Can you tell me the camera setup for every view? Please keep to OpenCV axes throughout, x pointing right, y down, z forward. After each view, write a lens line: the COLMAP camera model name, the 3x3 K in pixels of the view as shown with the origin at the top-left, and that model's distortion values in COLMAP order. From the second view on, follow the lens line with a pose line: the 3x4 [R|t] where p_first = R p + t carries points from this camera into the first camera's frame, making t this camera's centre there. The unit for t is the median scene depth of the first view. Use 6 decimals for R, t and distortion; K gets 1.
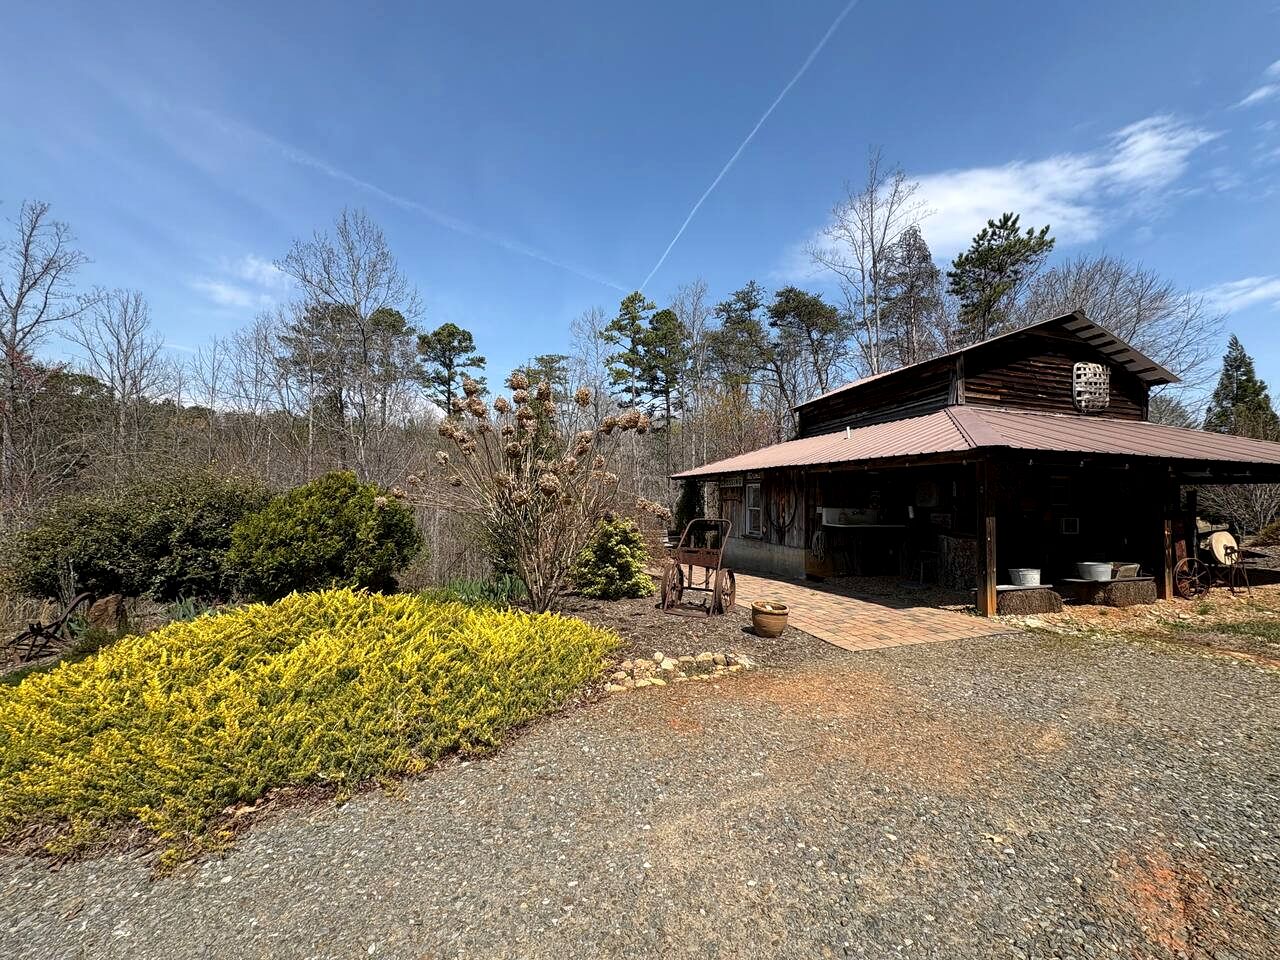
lens RADIAL K [[502.5, 0, 642.1], [0, 502.5, 474.8], [0, 0, 1]] dist [0.000996, 0.000467]
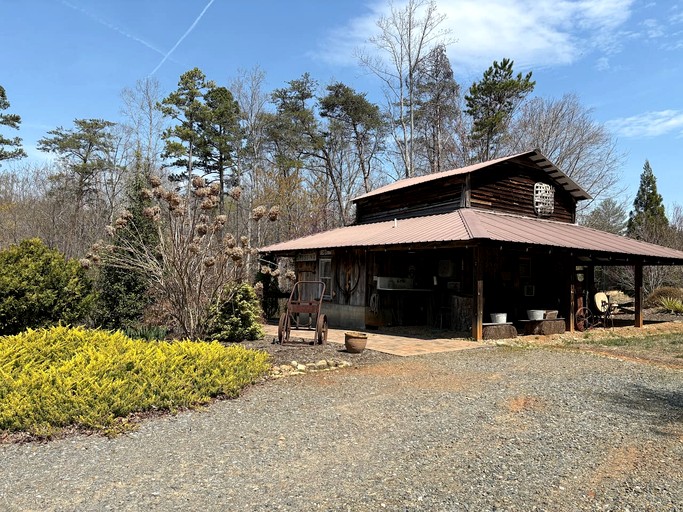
lens RADIAL K [[508.8, 0, 341.5], [0, 508.8, 256.0], [0, 0, 1]] dist [0.119448, -0.204841]
pose [[0.949852, 0.023399, 0.311825, -0.092756], [-0.025921, 0.999656, 0.003947, 0.003049], [-0.311625, -0.011832, 0.950132, -0.159411]]
